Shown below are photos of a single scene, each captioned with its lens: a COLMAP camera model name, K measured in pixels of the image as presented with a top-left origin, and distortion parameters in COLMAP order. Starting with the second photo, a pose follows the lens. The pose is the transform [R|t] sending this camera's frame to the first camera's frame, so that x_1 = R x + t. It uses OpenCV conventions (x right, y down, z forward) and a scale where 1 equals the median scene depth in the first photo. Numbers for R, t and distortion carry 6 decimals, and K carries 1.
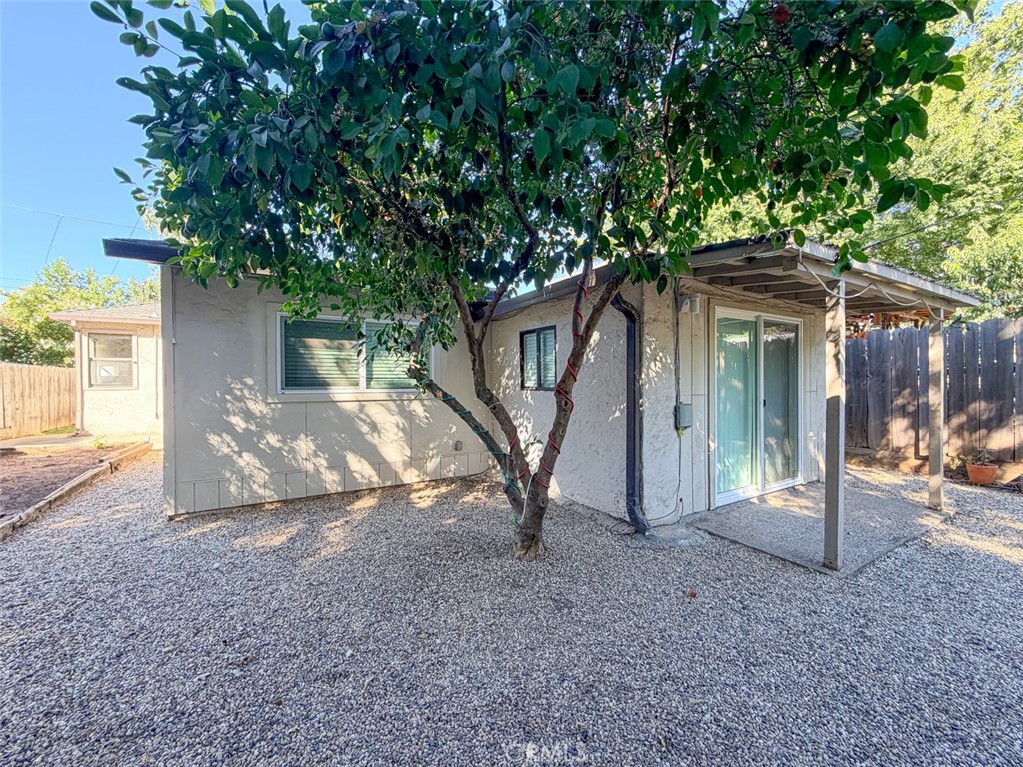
lens RADIAL K [[421.7, 0, 509.5], [0, 421.7, 382.2], [0, 0, 1]] dist [-0.002906, 0.000533]
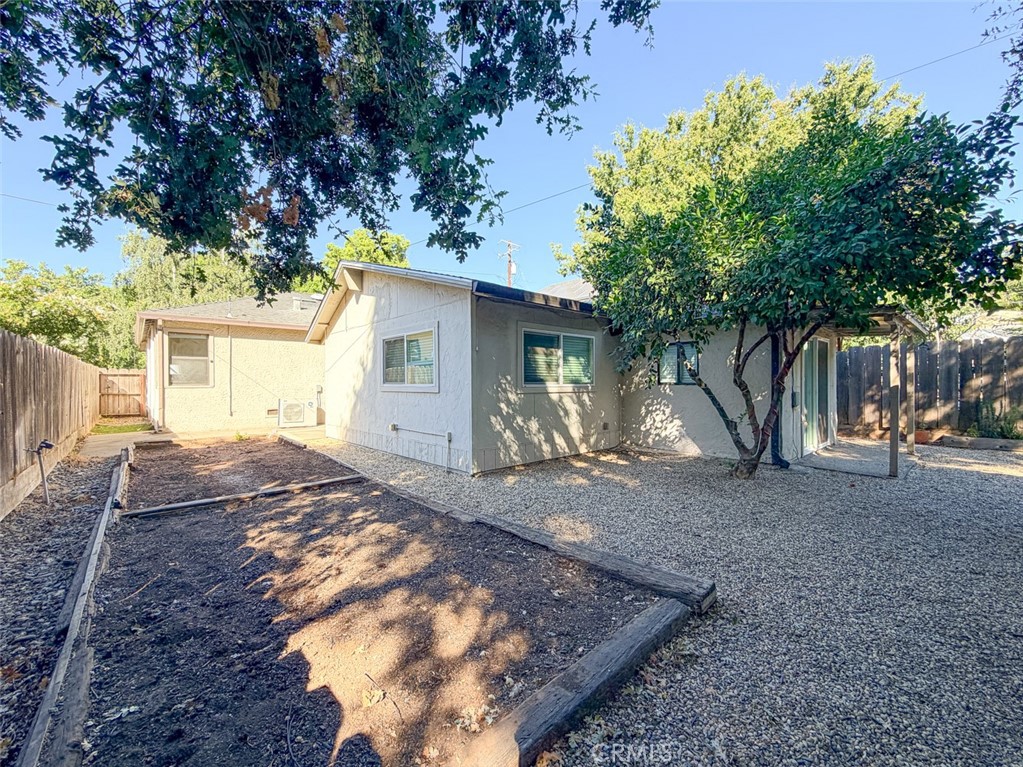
lens RADIAL K [[421.7, 0, 515.8], [0, 421.7, 383.3], [0, 0, 1]] dist [-0.002906, 0.000533]
pose [[0.982512, 0.000816, 0.186198, -0.725889], [-0.000662, 0.999999, -0.000887, 0.014255], [-0.186199, 0.000748, 0.982512, -0.309827]]
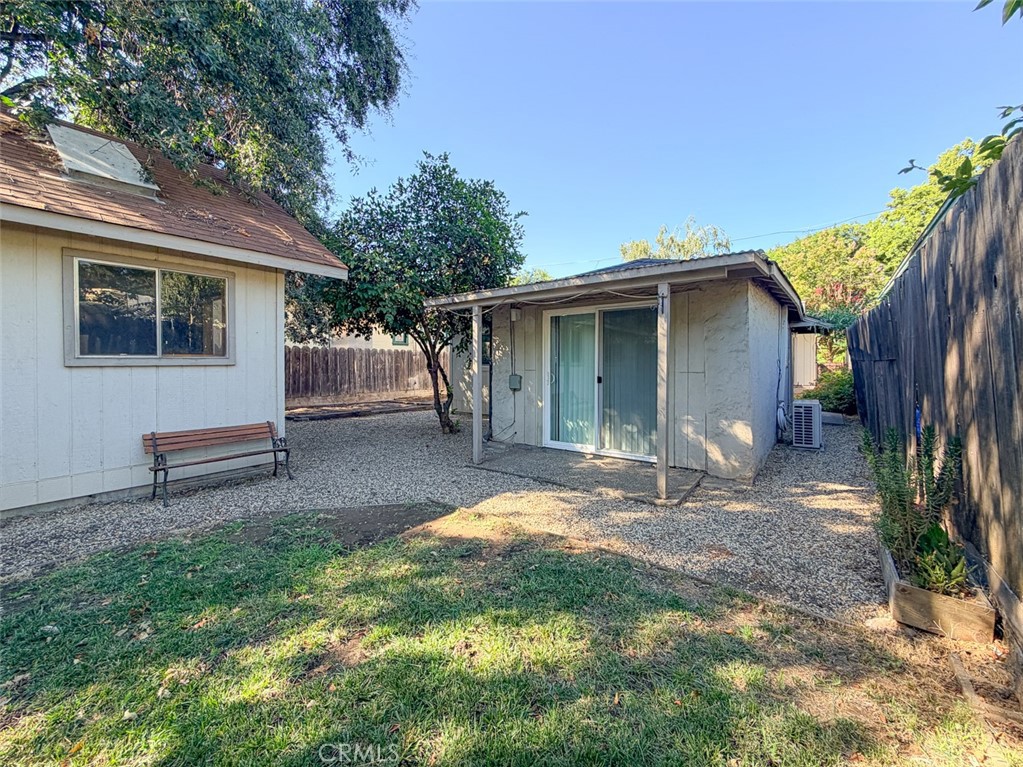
lens RADIAL K [[421.7, 0, 522.0], [0, 421.7, 381.2], [0, 0, 1]] dist [-0.002906, 0.000533]
pose [[0.383049, 0.043004, -0.922727, 1.472239], [0.005328, 0.998796, 0.048761, -0.003798], [0.923713, -0.023595, 0.382358, 0.299751]]
